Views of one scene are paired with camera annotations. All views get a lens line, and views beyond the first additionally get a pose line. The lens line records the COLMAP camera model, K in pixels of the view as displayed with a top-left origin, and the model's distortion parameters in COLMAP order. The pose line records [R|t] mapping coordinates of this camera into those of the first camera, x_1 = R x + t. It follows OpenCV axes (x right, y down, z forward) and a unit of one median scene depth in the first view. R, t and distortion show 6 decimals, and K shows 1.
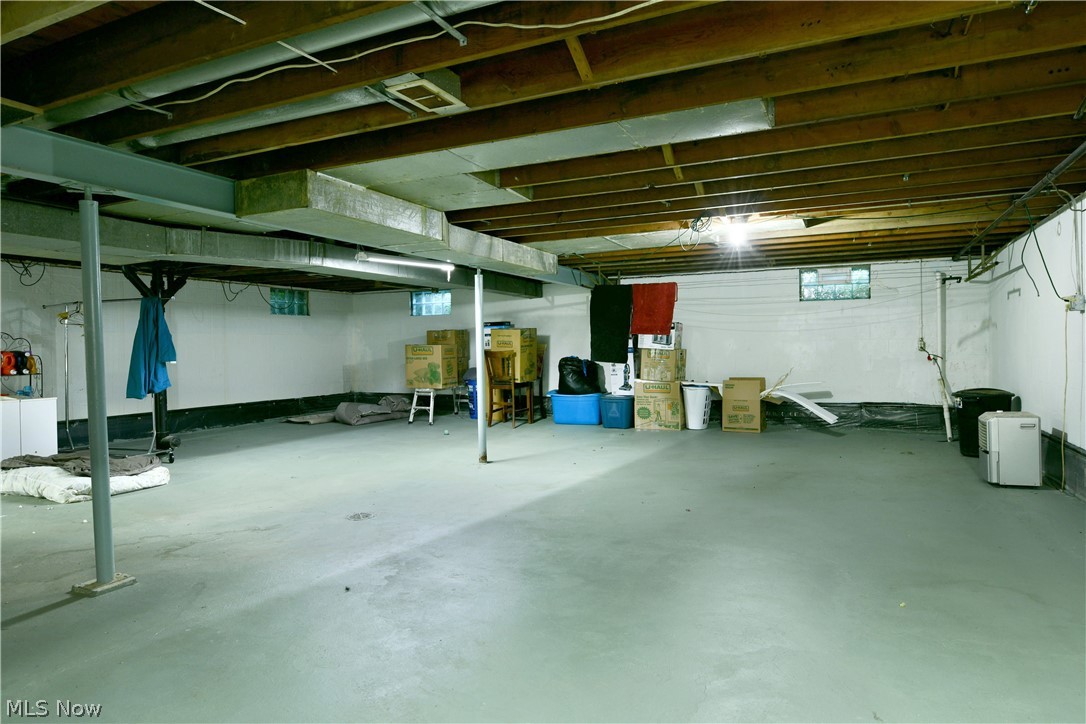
lens RADIAL K [[654.8, 0, 543.0], [0, 654.8, 362.0], [0, 0, 1]] dist [0.002205, 0.000591]
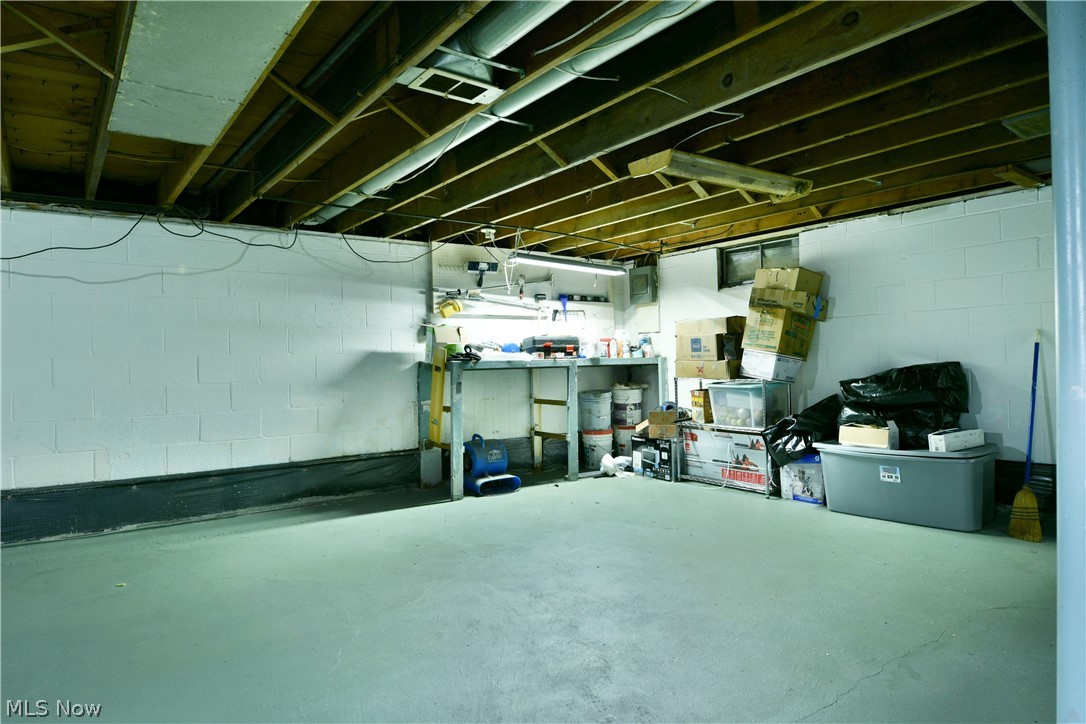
lens RADIAL K [[654.8, 0, 543.0], [0, 654.8, 362.0], [0, 0, 1]] dist [0.002205, 0.000591]
pose [[-0.884540, 0.029874, 0.465506, -0.870896], [0.040958, 0.999067, 0.013712, -0.019117], [-0.464662, 0.031195, -0.884939, 2.159259]]
